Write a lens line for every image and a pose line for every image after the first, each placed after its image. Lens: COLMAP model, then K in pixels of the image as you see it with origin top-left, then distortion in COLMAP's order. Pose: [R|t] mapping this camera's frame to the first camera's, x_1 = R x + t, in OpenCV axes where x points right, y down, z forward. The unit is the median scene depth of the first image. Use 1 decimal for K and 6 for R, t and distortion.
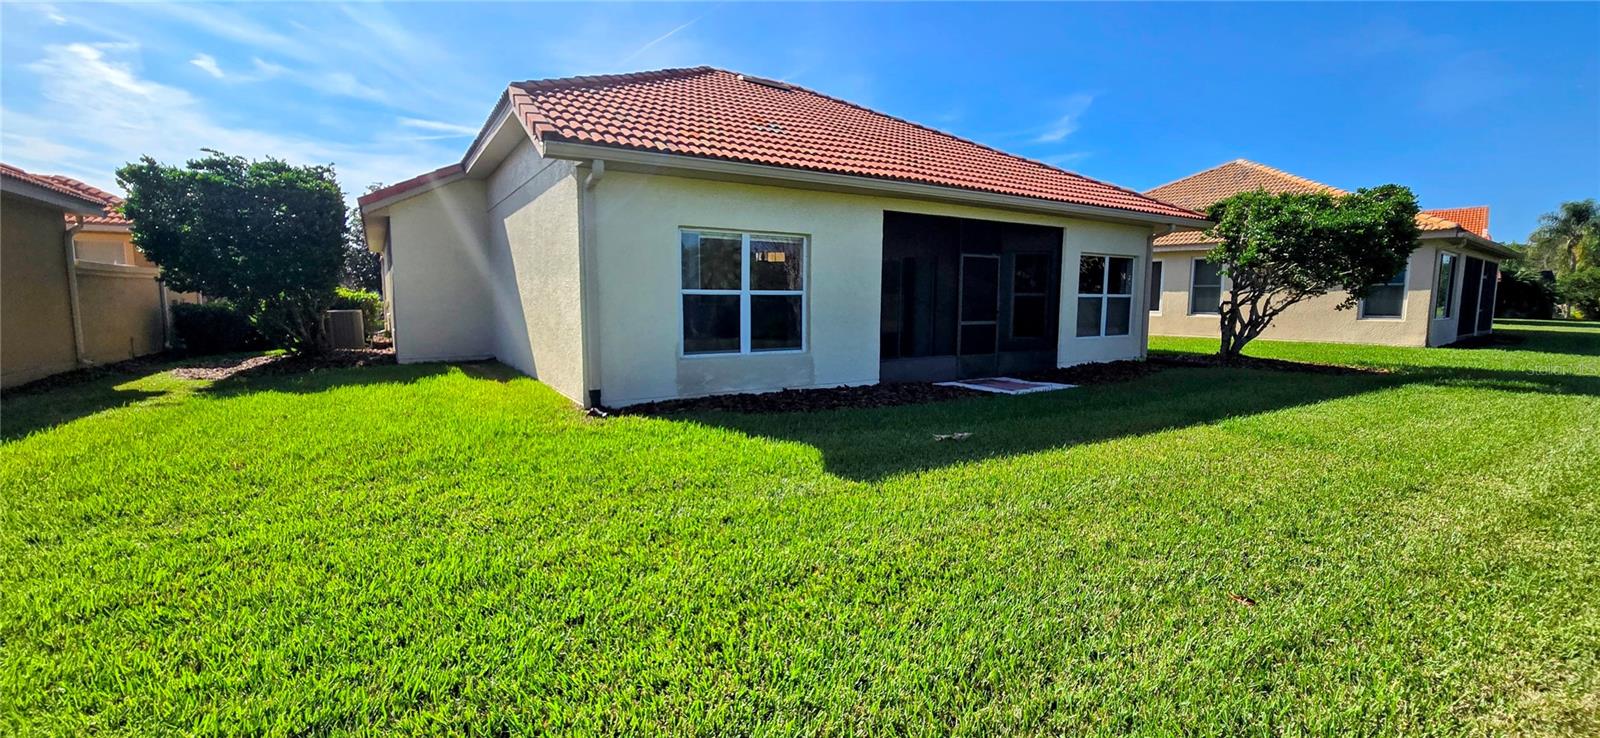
lens RADIAL K [[659.5, 0, 800.4], [0, 659.5, 365.3], [0, 0, 1]] dist [0.001423, -0.000105]
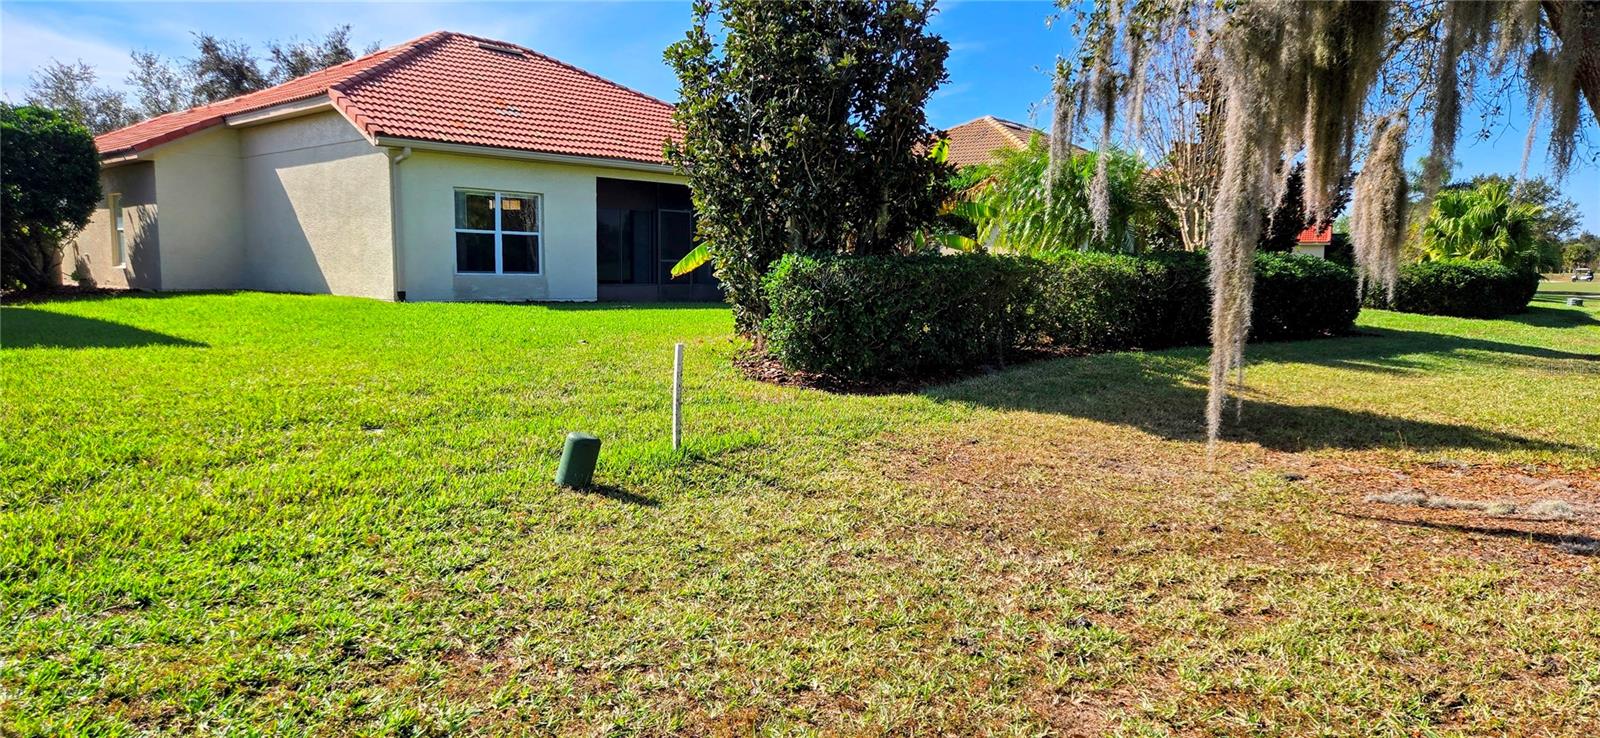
lens RADIAL K [[1010.2, 0, 800.0], [0, 1010.2, 369.0], [0, 0, 1]] dist [0.001785, 0.000906]
pose [[0.967056, -0.021162, 0.253684, -0.010887], [0.020488, 0.999776, 0.005297, 0.184696], [-0.253740, 0.000075, 0.967273, -1.265642]]
